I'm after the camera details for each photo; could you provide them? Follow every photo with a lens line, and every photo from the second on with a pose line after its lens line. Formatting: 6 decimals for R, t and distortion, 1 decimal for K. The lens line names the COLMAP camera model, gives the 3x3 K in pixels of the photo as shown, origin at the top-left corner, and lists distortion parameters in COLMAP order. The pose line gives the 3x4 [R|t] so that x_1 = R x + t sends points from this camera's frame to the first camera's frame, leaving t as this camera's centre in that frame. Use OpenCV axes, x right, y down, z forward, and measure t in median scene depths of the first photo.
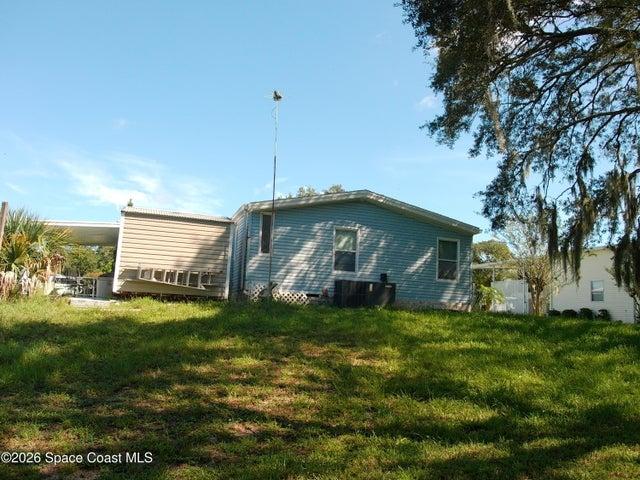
lens RADIAL K [[521.0, 0, 319.3], [0, 521.0, 238.7], [0, 0, 1]] dist [0.029756, -0.016493]
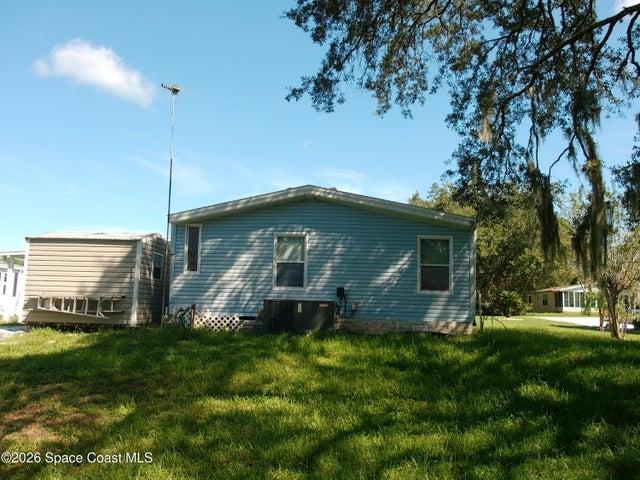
lens RADIAL K [[521.0, 0, 323.3], [0, 521.0, 238.0], [0, 0, 1]] dist [0.029756, -0.016493]
pose [[0.926333, -0.074976, -0.369170, 0.416071], [0.073040, 0.997143, -0.019240, 0.005484], [0.369558, -0.009142, 0.929163, 0.266448]]
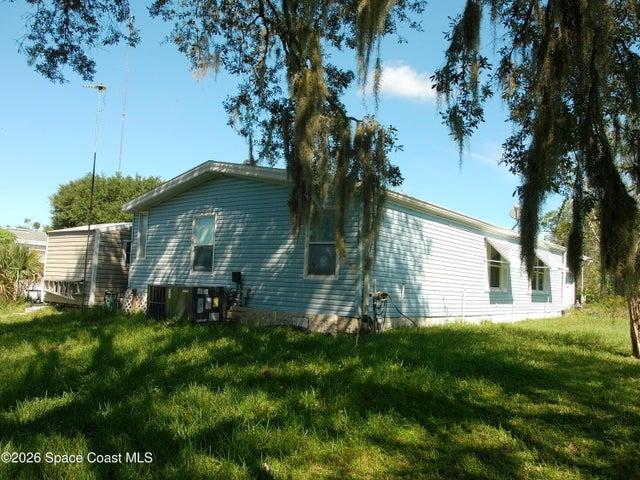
lens RADIAL K [[521.0, 0, 318.9], [0, 521.0, 243.9], [0, 0, 1]] dist [0.029756, -0.016493]
pose [[0.546279, -0.092020, -0.832533, 0.810506], [0.102503, 0.993821, -0.042588, 0.074074], [0.831308, -0.062072, 0.552335, 0.739170]]
